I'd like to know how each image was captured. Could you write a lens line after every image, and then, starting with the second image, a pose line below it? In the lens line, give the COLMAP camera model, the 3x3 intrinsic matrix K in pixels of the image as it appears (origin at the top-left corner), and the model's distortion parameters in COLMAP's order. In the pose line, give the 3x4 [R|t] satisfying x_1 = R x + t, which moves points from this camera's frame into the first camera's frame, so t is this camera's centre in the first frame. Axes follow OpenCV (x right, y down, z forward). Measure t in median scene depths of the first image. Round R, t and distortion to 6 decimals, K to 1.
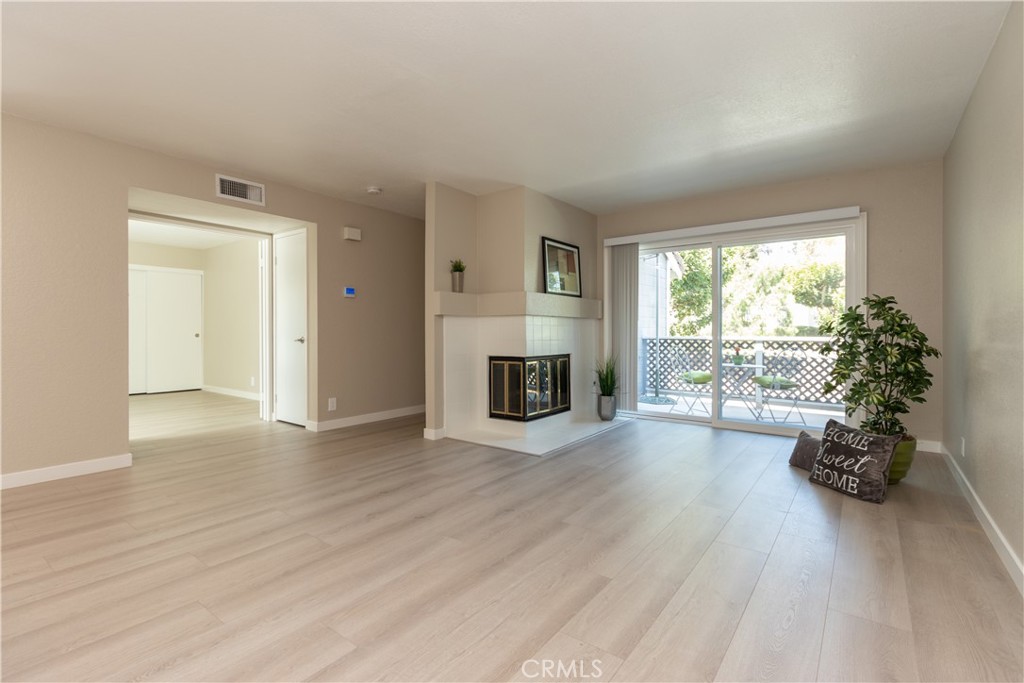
lens RADIAL K [[474.9, 0, 498.8], [0, 474.9, 332.5], [0, 0, 1]] dist [0.001292, -0.001512]
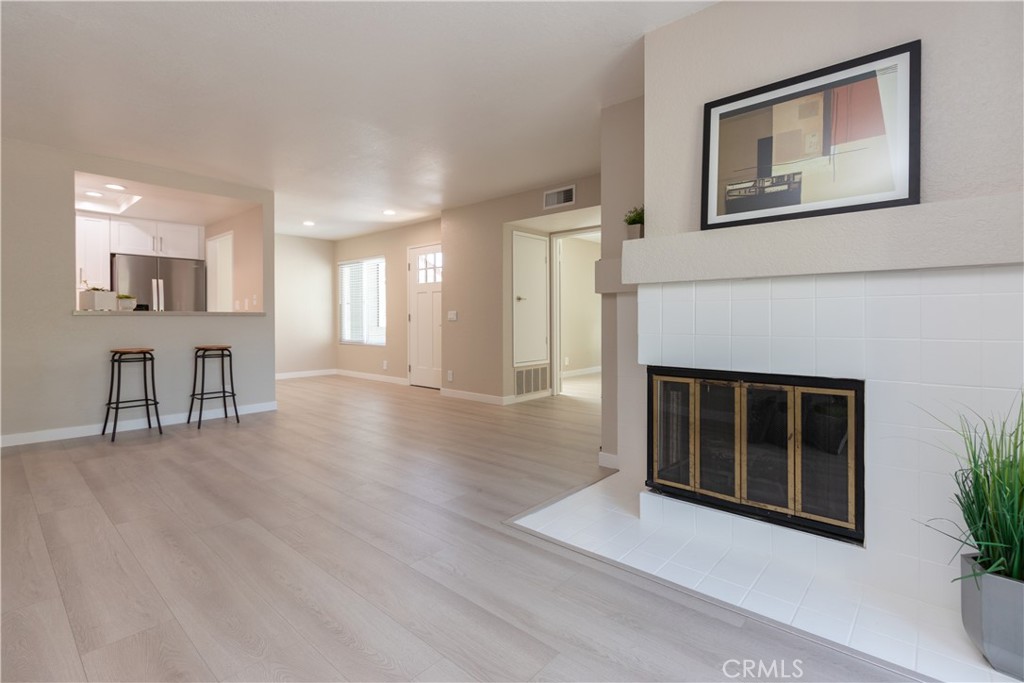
lens RADIAL K [[475.9, 0, 512.0], [0, 475.9, 322.8], [0, 0, 1]] dist [-0.000825, 0.000118]
pose [[-0.073813, 0.006740, -0.997249, 0.507139], [-0.002716, 0.999972, 0.006960, 0.002114], [0.997268, 0.003222, -0.073792, 0.773916]]
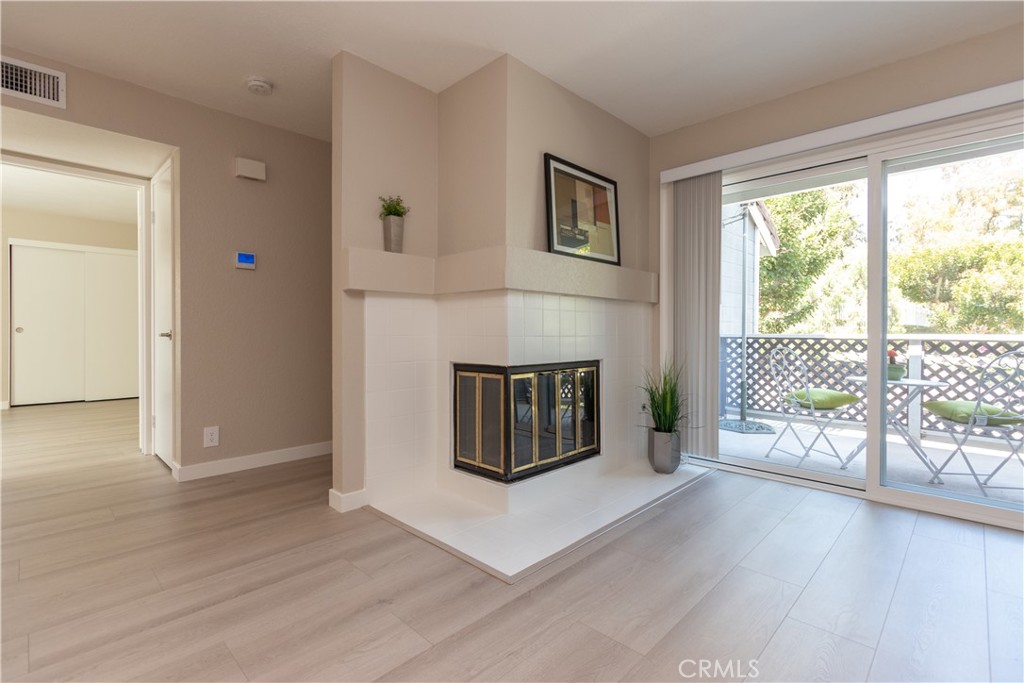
lens RADIAL K [[474.9, 0, 498.8], [0, 474.9, 332.5], [0, 0, 1]] dist [0.001292, -0.001512]
pose [[0.991634, 0.002534, -0.129056, 0.100981], [-0.002521, 0.999997, 0.000268, 0.010698], [0.129056, 0.000059, 0.991637, 0.392181]]
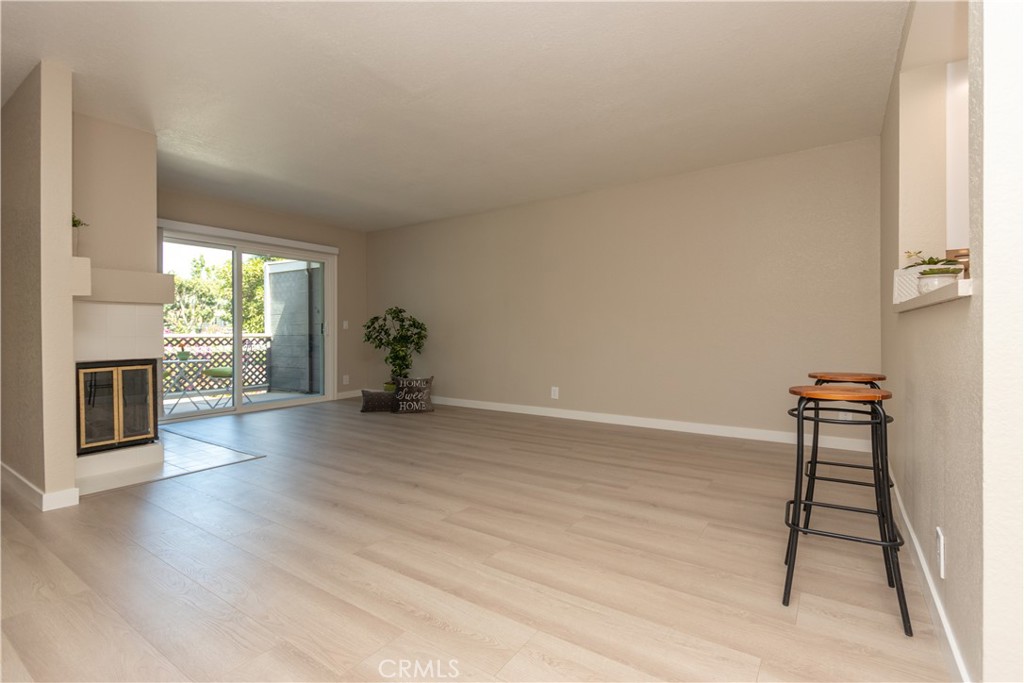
lens RADIAL K [[474.9, 0, 498.8], [0, 474.9, 332.5], [0, 0, 1]] dist [0.001292, -0.001512]
pose [[-0.046123, -0.002414, 0.998933, -0.640319], [0.006095, 0.999978, 0.002698, 0.009535], [-0.998917, 0.006213, -0.046107, 0.415483]]
